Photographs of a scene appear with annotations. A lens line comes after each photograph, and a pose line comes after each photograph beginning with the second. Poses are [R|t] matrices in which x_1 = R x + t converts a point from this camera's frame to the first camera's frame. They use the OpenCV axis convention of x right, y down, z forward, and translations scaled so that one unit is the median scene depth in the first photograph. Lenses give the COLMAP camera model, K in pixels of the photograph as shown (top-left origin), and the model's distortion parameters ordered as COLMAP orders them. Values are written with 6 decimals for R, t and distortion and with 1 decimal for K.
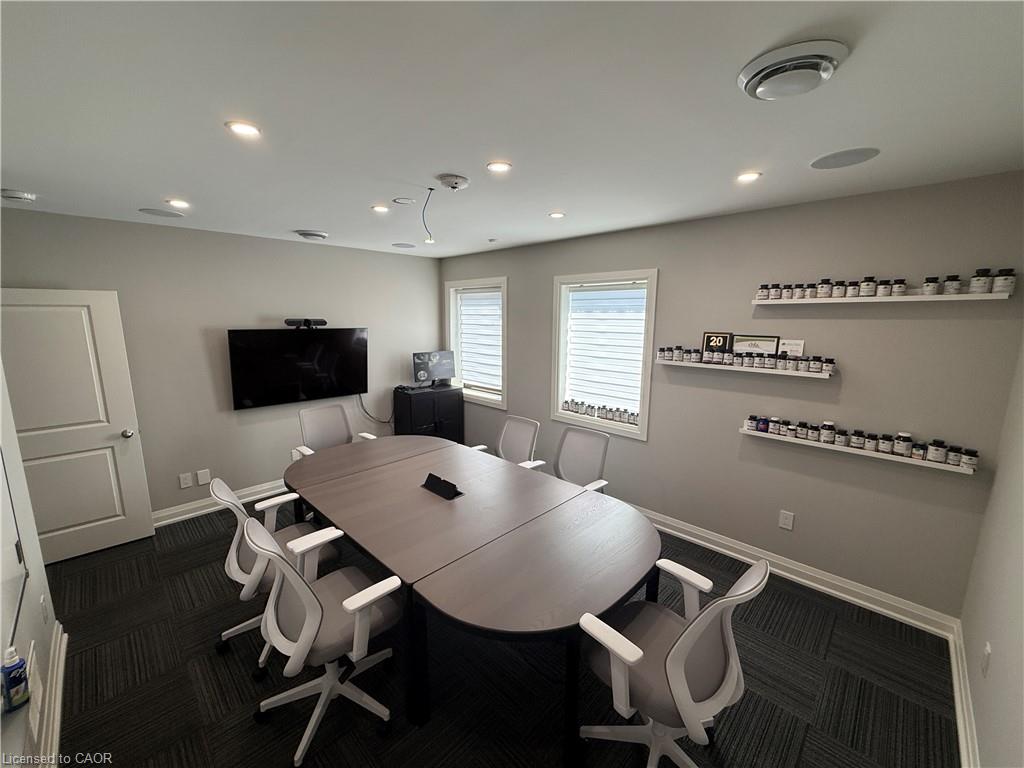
lens RADIAL K [[408.9, 0, 503.7], [0, 408.9, 380.9], [0, 0, 1]] dist [0.001103, 0.000417]
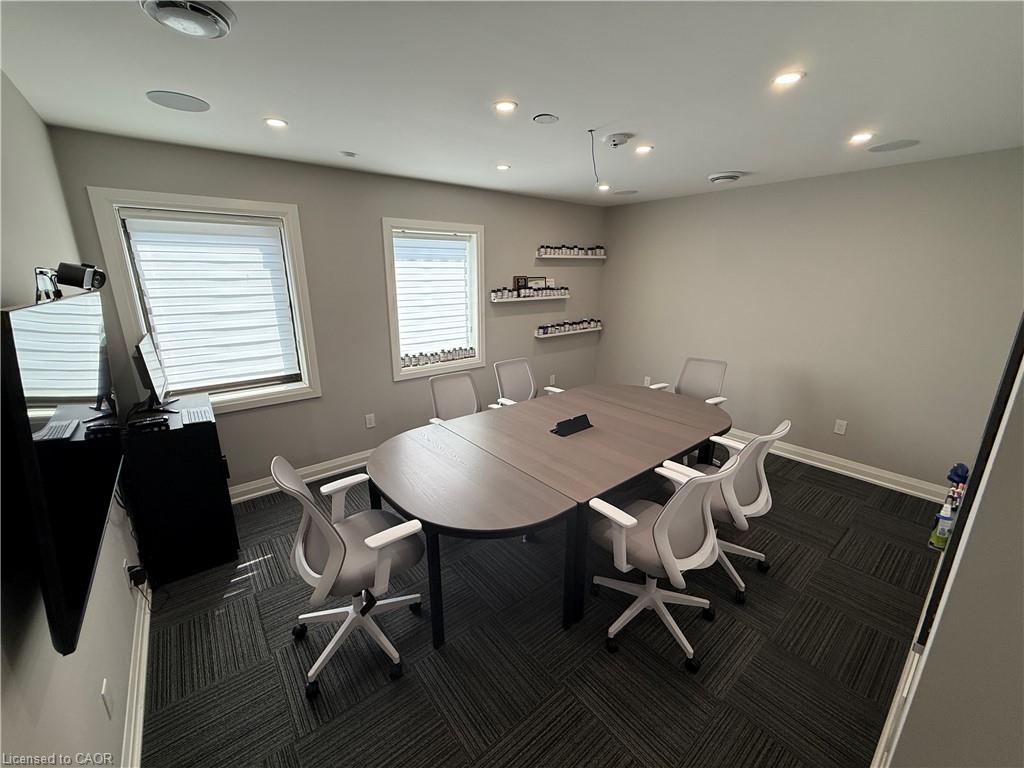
lens RADIAL K [[408.9, 0, 503.7], [0, 408.9, 380.9], [0, 0, 1]] dist [0.001103, 0.000417]
pose [[0.114292, -0.267906, 0.956642, -0.962634], [0.157324, 0.955682, 0.248841, -0.127088], [-0.980911, 0.122062, 0.151375, 0.837386]]
